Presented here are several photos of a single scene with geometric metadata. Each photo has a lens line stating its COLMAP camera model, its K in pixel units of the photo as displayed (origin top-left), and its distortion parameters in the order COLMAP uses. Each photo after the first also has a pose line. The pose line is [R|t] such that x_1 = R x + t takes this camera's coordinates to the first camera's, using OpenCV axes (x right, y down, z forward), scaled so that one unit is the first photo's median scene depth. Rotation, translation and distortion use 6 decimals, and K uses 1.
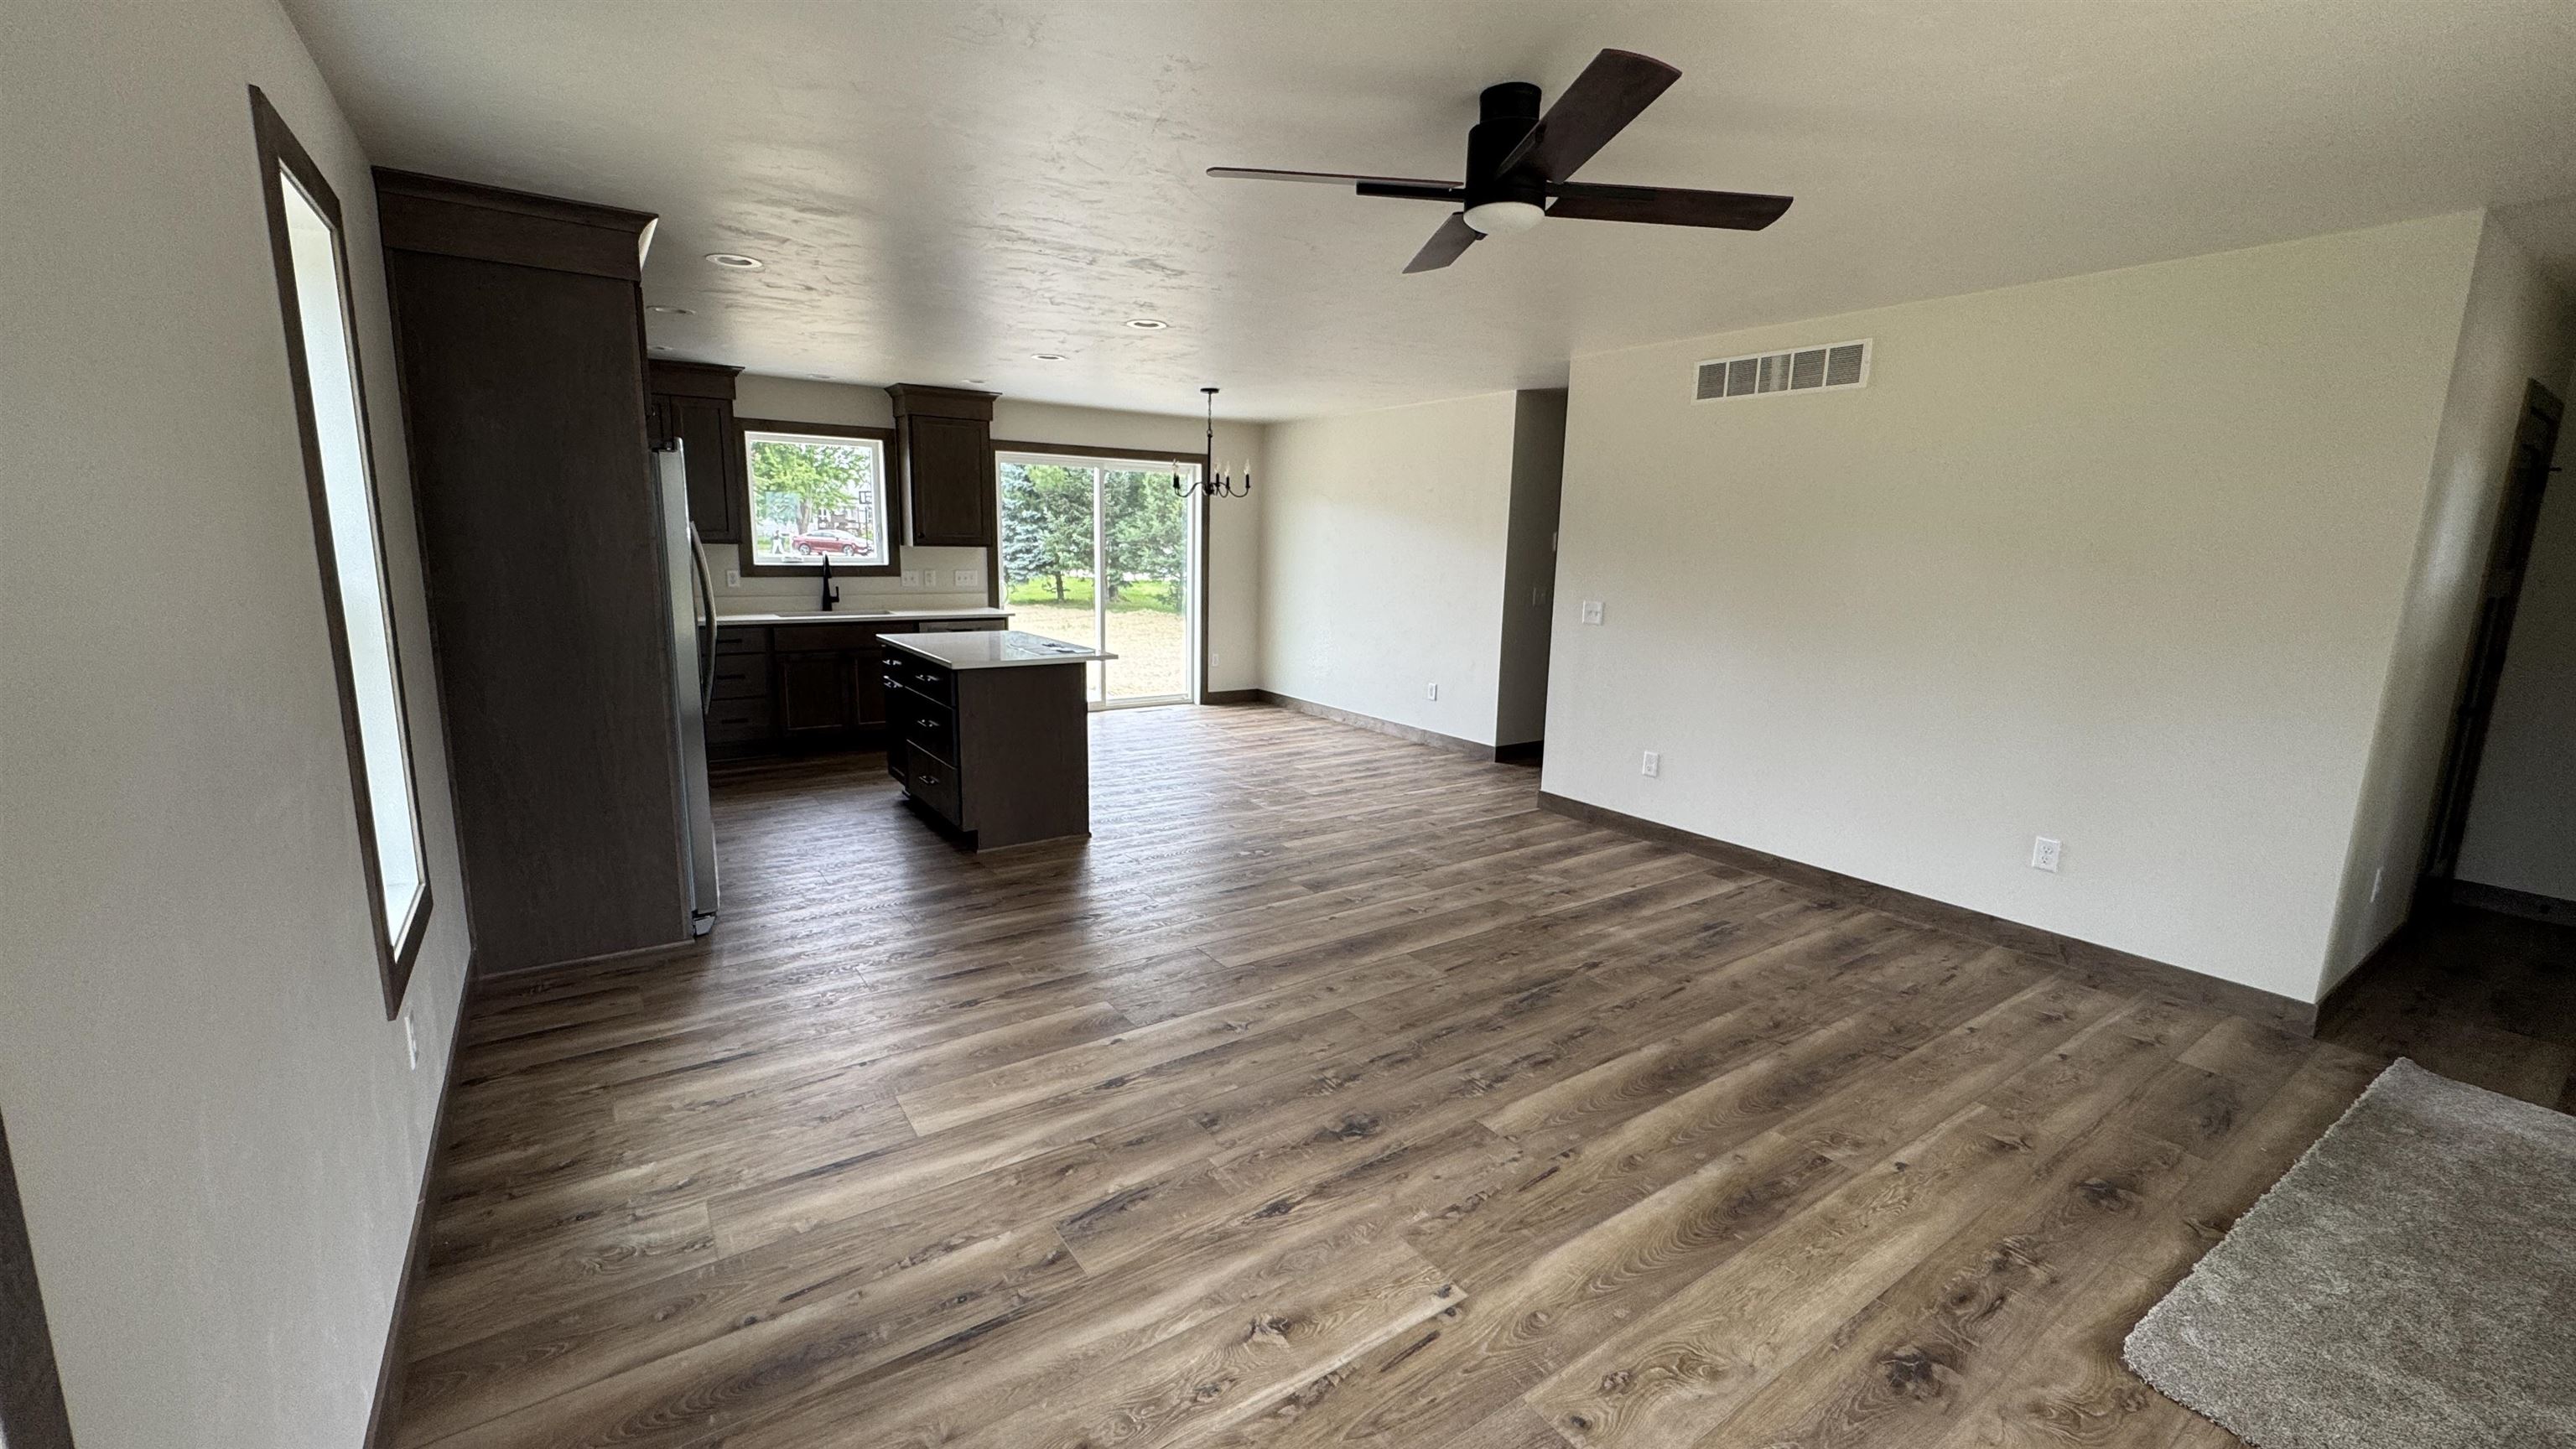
lens RADIAL K [[1027.2, 0, 1282.0], [0, 1027.2, 713.2], [0, 0, 1]] dist [-0.001695, -0.000202]
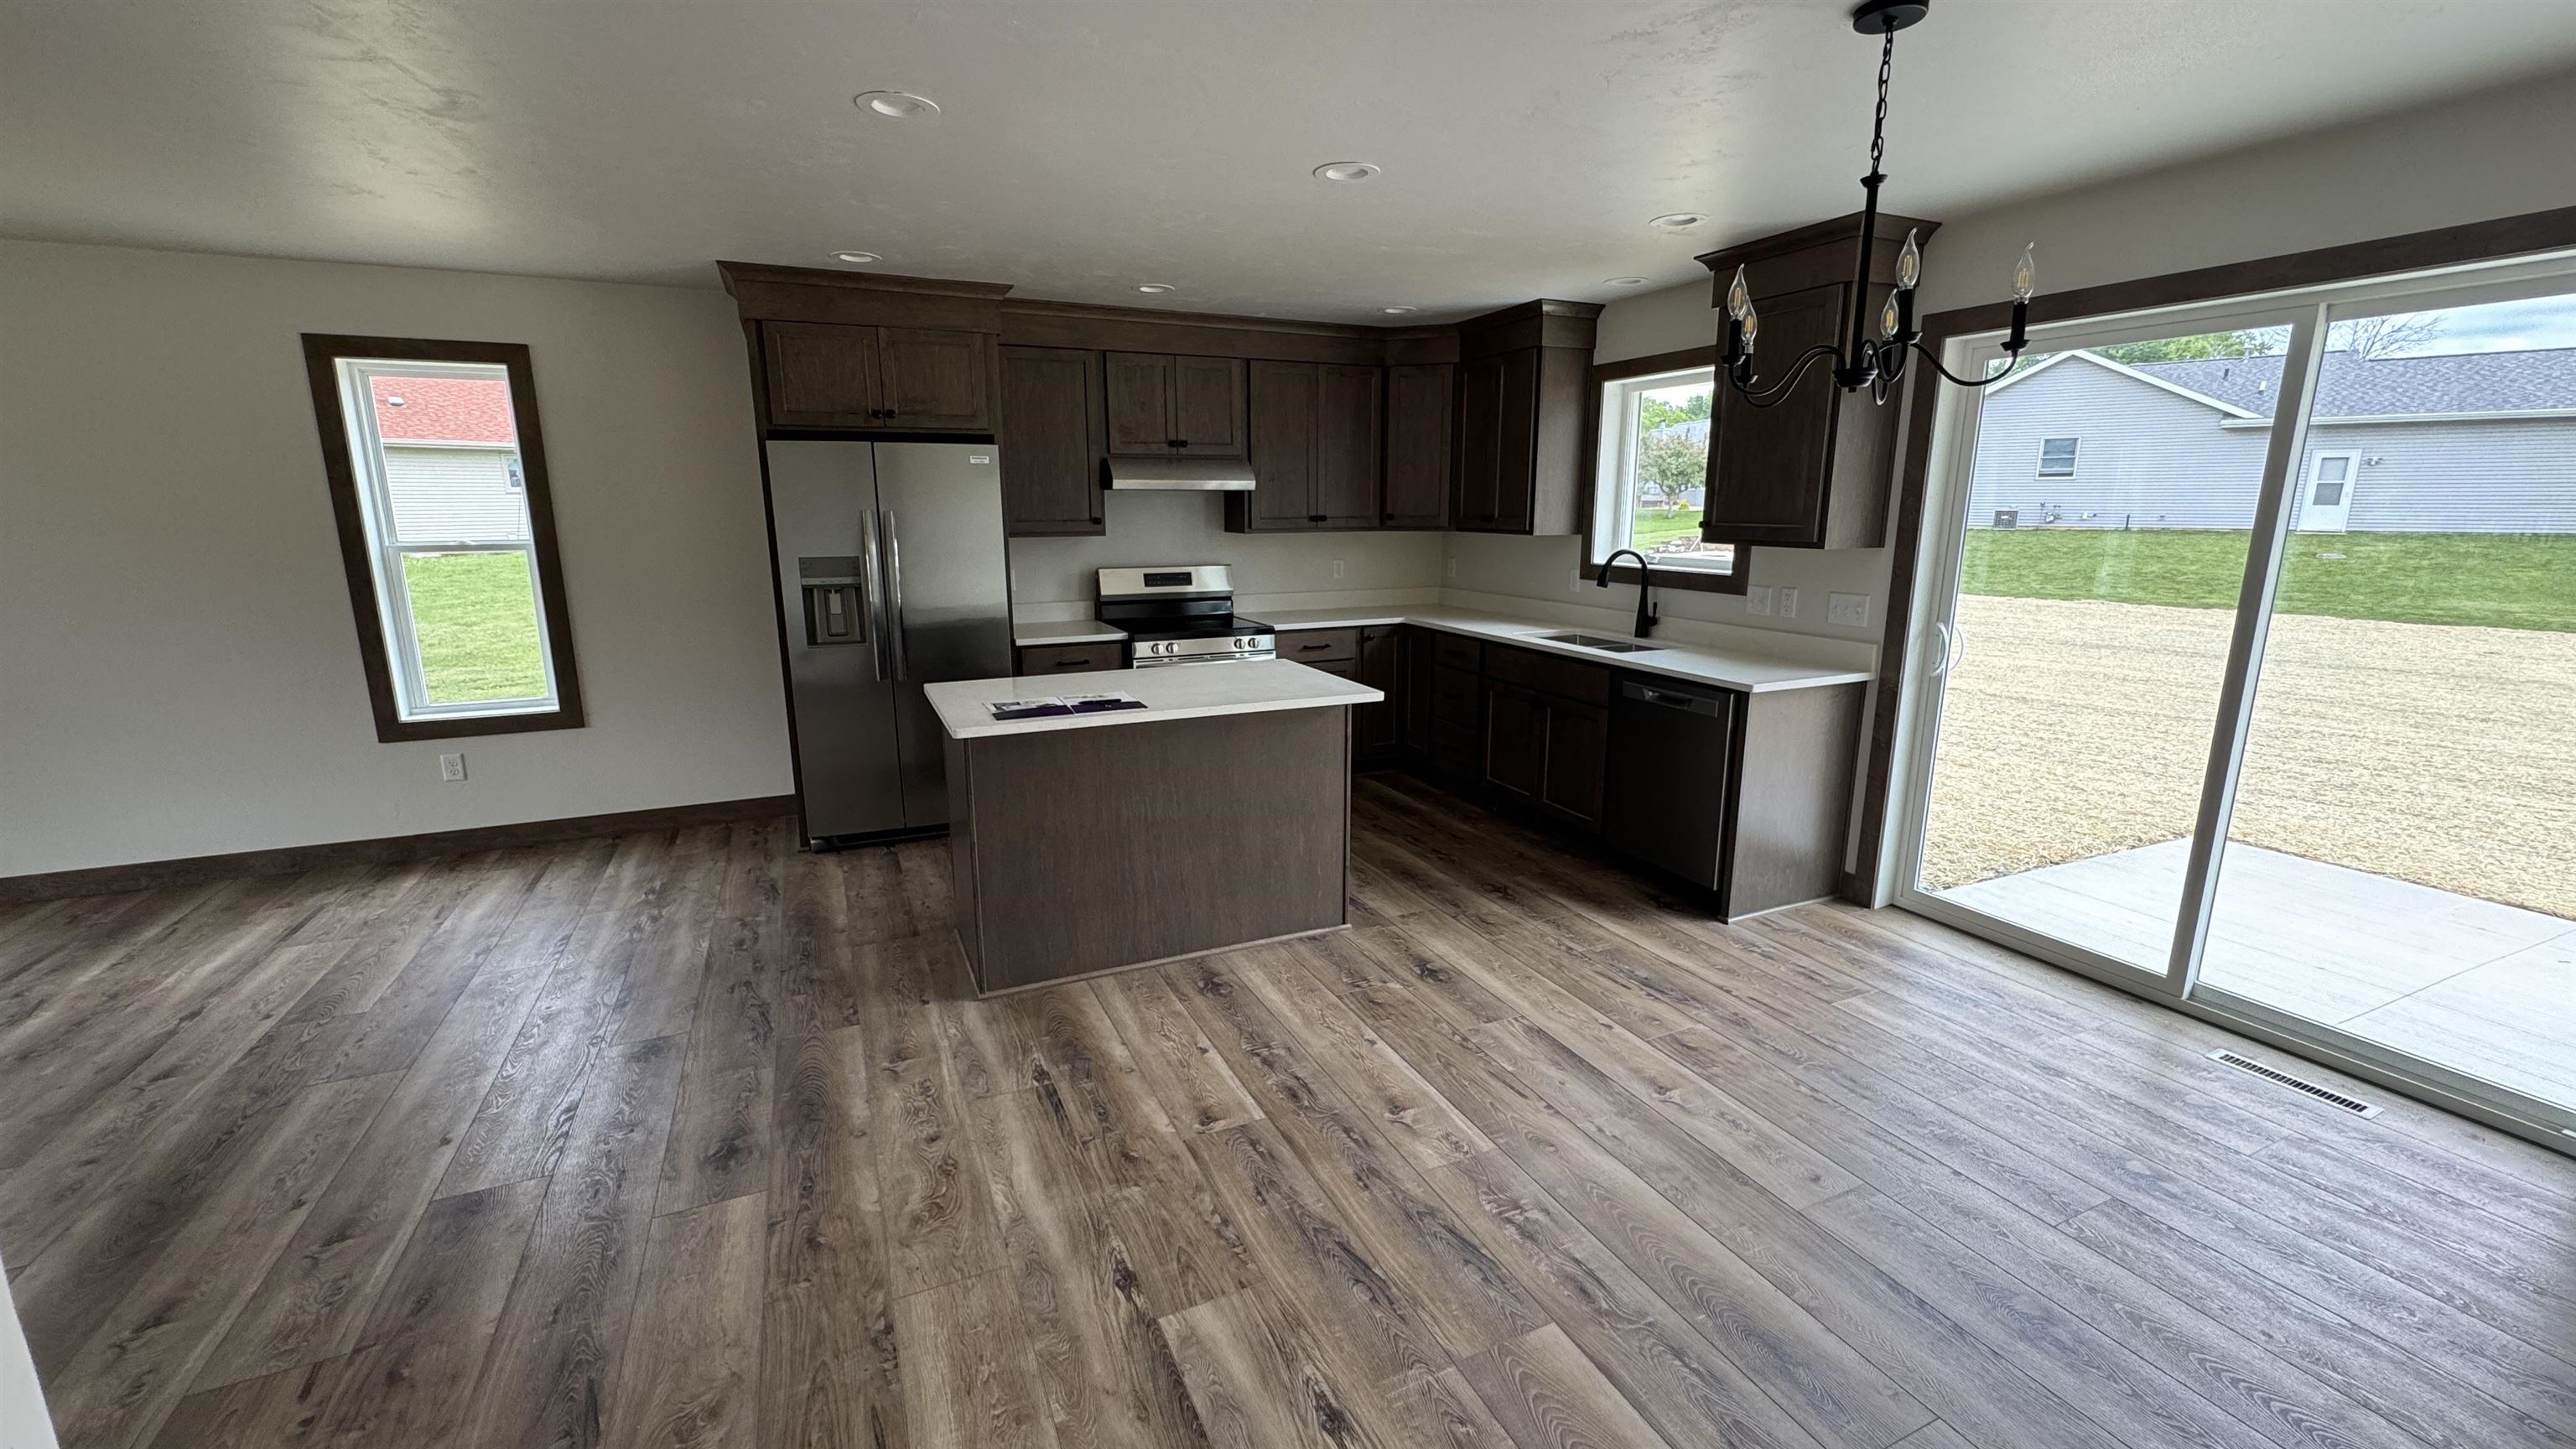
lens RADIAL K [[1027.2, 0, 1289.0], [0, 1027.2, 717.0], [0, 0, 1]] dist [-0.001695, -0.000202]
pose [[-0.168238, 0.180432, -0.969093, 0.563144], [-0.169609, 0.963145, 0.208769, -0.329780], [0.971045, 0.199490, -0.131435, 1.925224]]
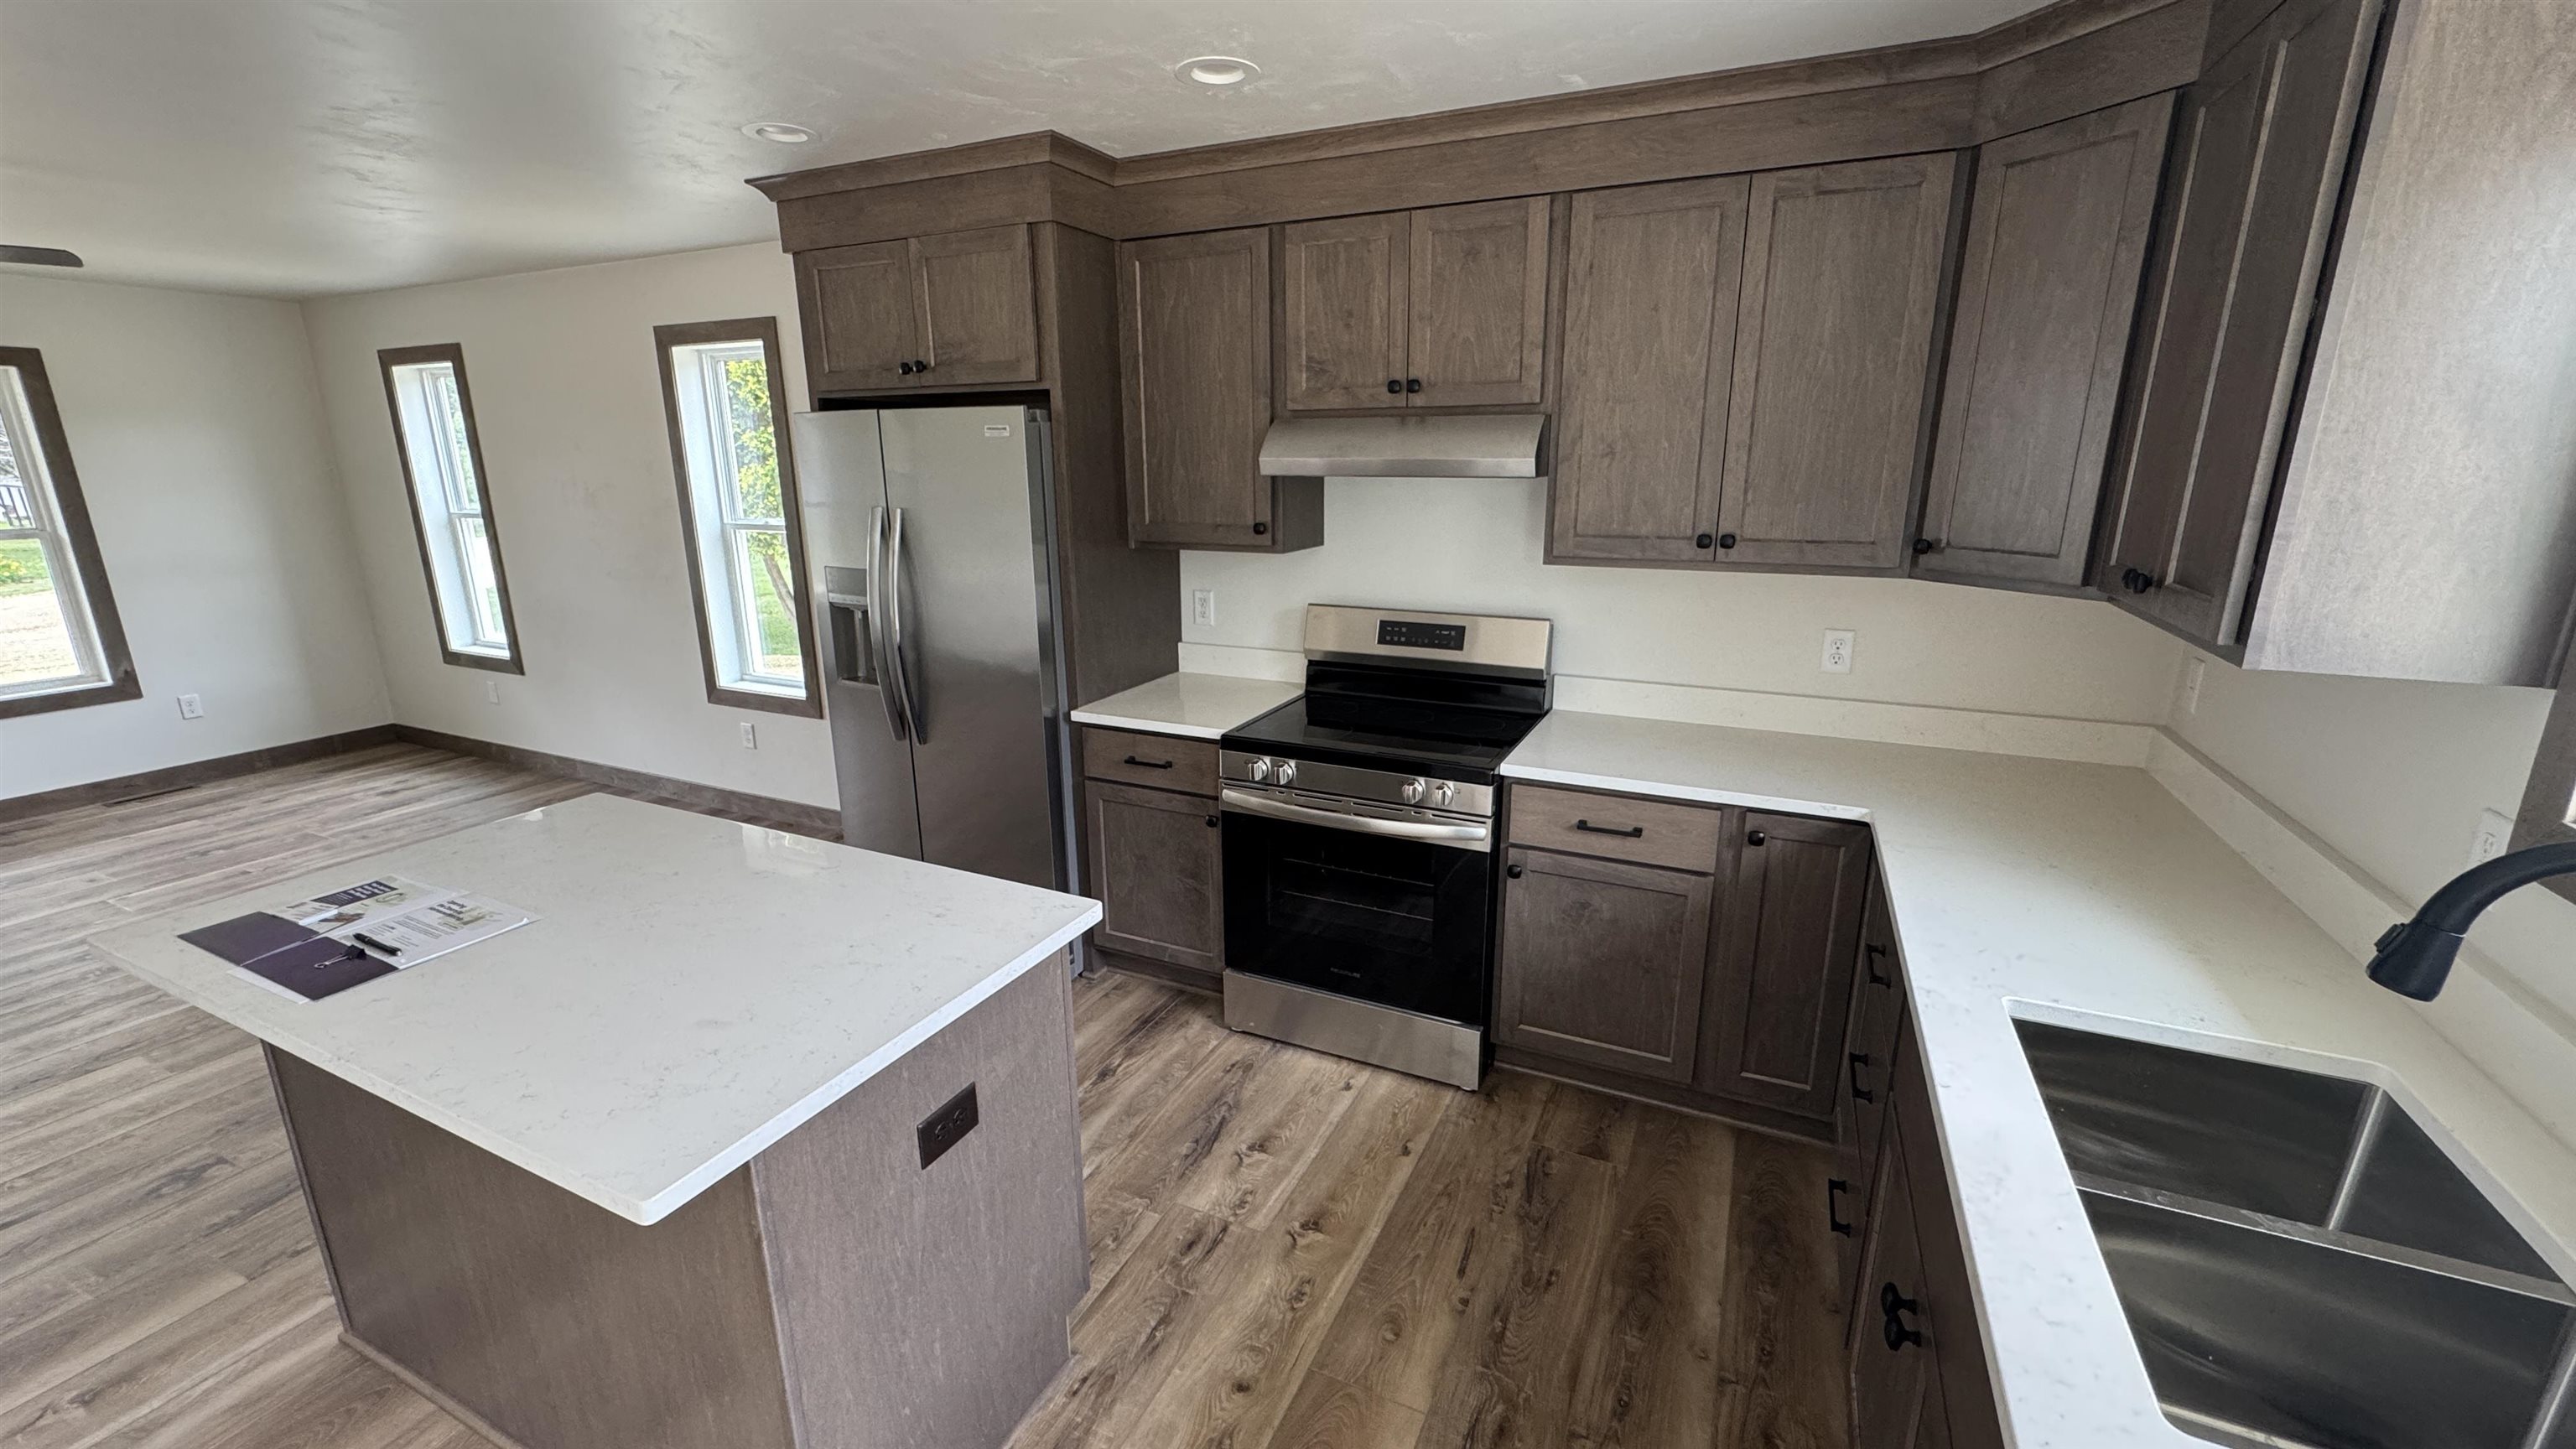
lens RADIAL K [[1027.2, 0, 1287.4], [0, 1027.2, 722.3], [0, 0, 1]] dist [-0.001695, -0.000202]
pose [[-0.864847, 0.107061, -0.490487, -0.514642], [-0.101543, 0.919500, 0.379749, -0.432543], [0.491659, 0.378231, -0.784355, 2.172114]]
